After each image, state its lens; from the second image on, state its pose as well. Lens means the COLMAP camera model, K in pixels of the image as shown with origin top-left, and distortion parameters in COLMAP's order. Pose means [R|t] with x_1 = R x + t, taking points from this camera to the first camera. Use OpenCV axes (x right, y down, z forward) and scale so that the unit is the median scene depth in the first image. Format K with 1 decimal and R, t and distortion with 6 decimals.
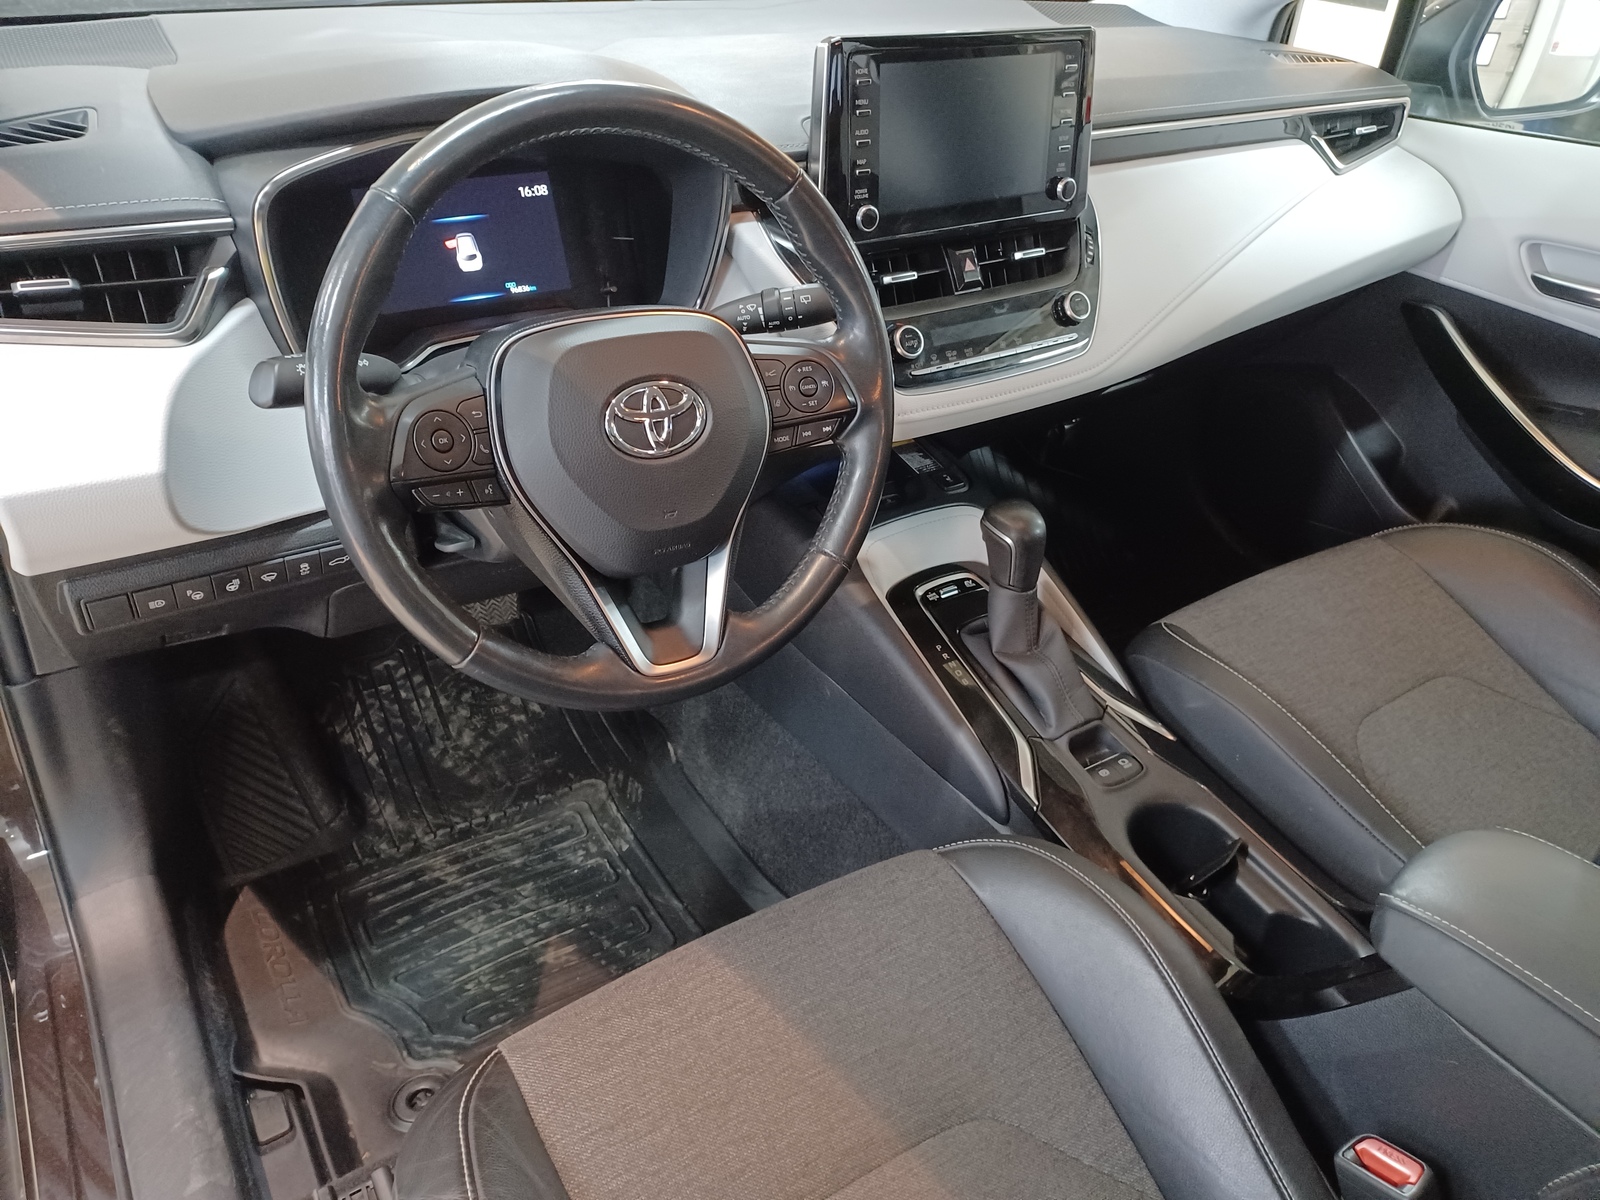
lens RADIAL K [[1141.2, 0, 800.0], [0, 1141.2, 600.0], [0, 0, 1]] dist [0.044392, -0.002600]
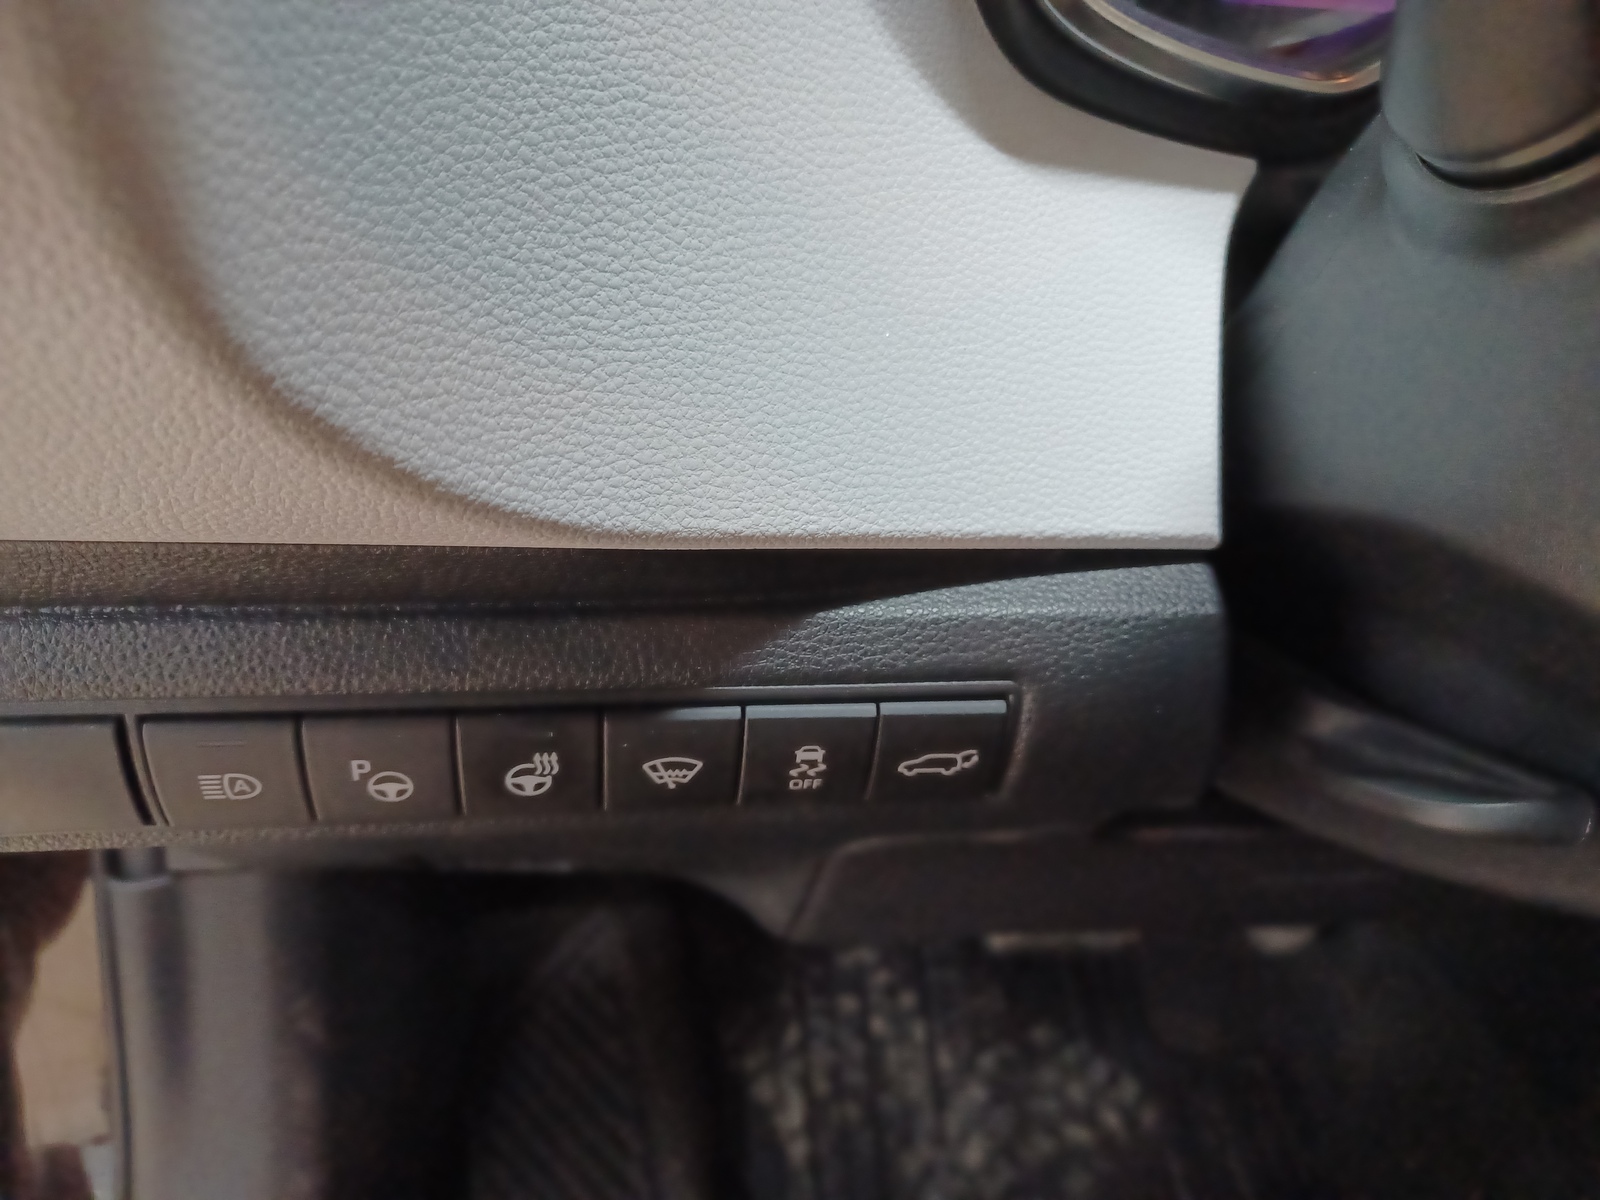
lens RADIAL K [[1236.5, 0, 800.0], [0, 1236.5, 600.0], [0, 0, 1]] dist [-0.028918, -0.001411]
pose [[0.908279, 0.168117, -0.383100, -0.216325], [-0.238966, 0.960106, -0.145228, -0.014638], [0.343402, 0.223455, 0.912219, 0.481879]]
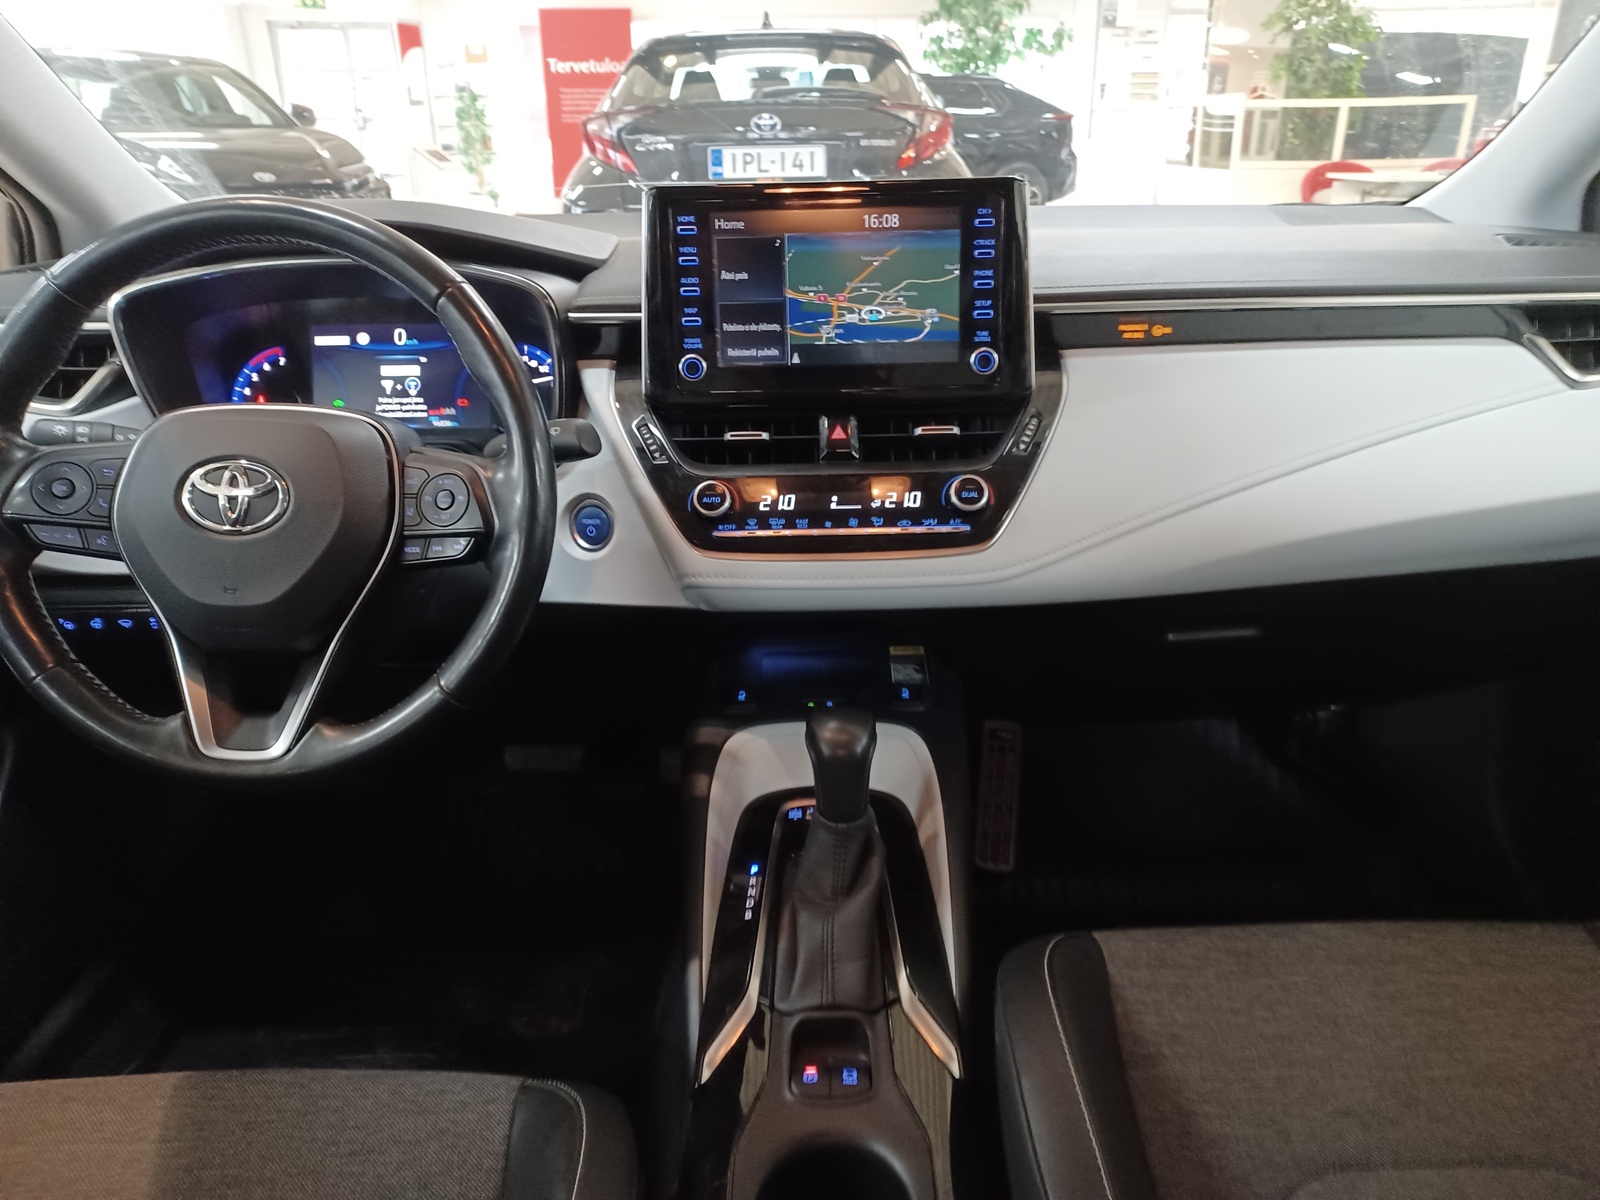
lens RADIAL K [[1152.0, 0, 800.0], [0, 1152.0, 600.0], [0, 0, 1]] dist [0.072084, 0.000619]
pose [[0.838623, 0.138242, -0.526877, 0.453468], [-0.252888, 0.955511, -0.151812, -0.020975], [0.482450, 0.260555, 0.836273, 0.209551]]
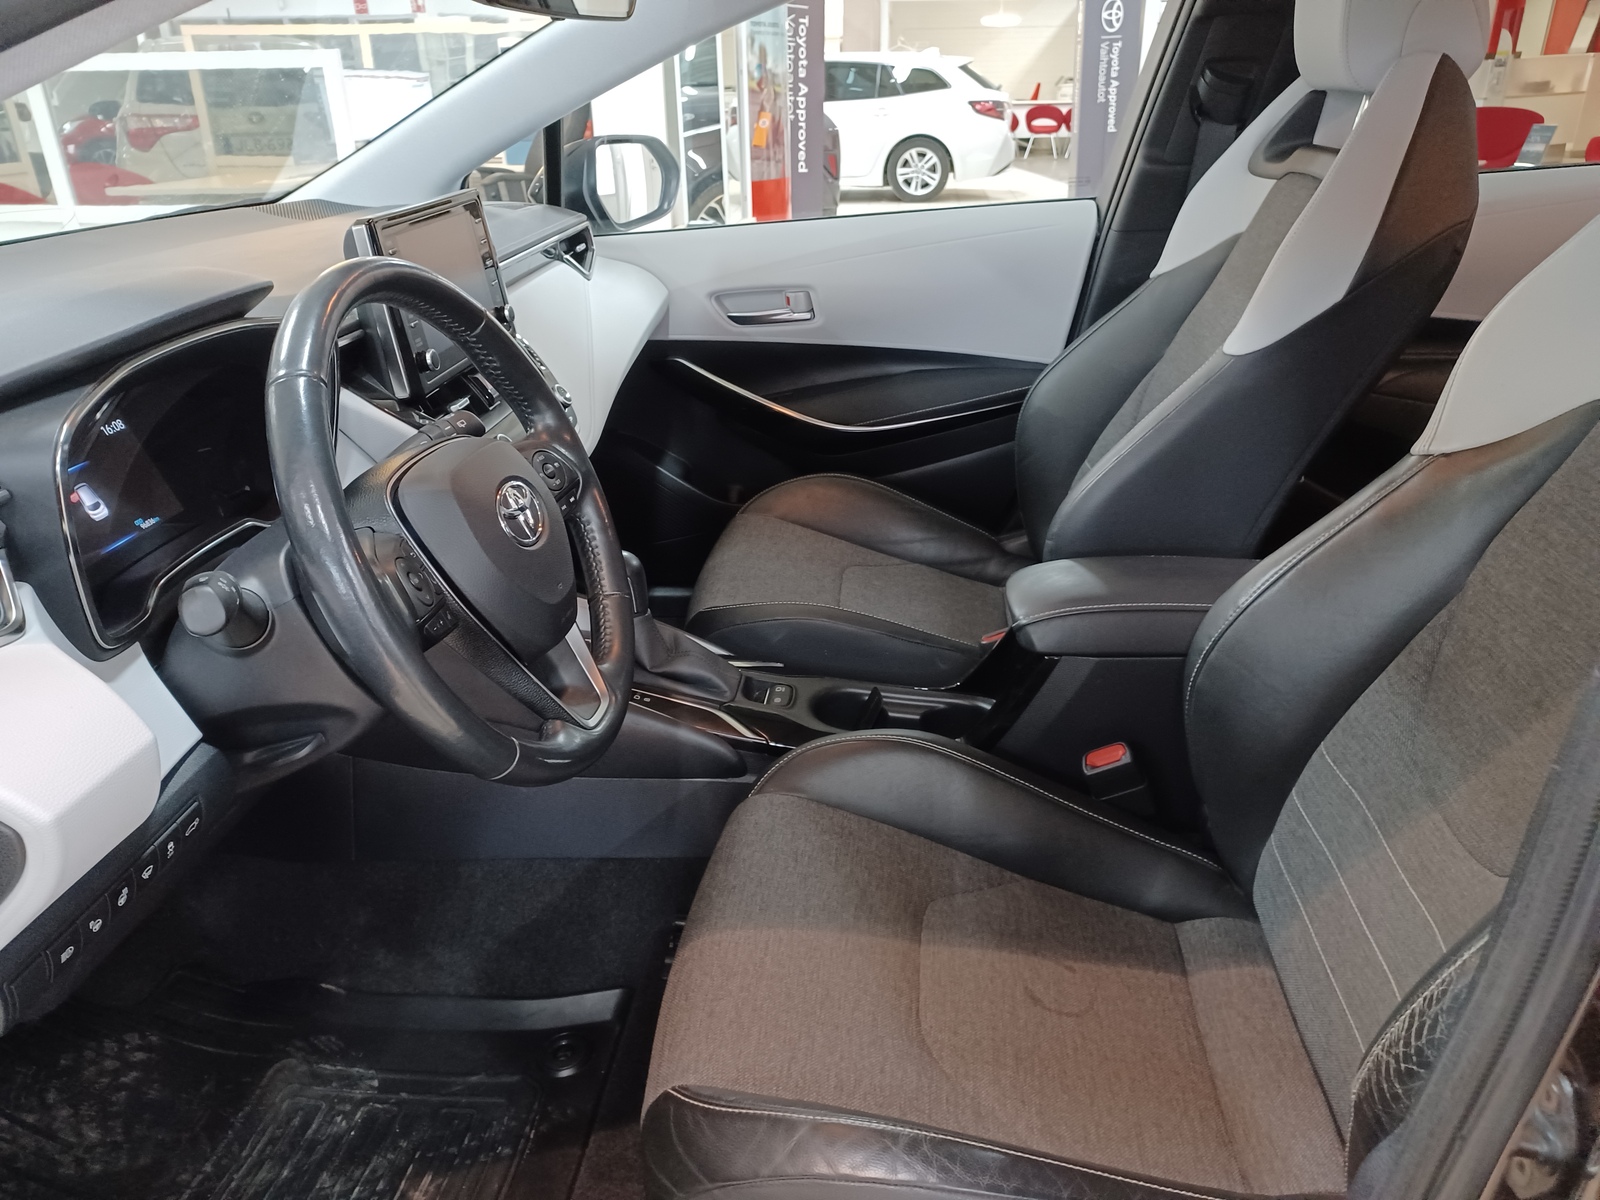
lens RADIAL K [[1141.2, 0, 800.0], [0, 1141.2, 600.0], [0, 0, 1]] dist [0.044392, -0.002600]
pose [[0.637183, -0.398789, 0.659519, -0.403549], [0.492541, 0.868879, 0.049522, 0.001079], [-0.592791, 0.293286, 0.750055, -0.011386]]
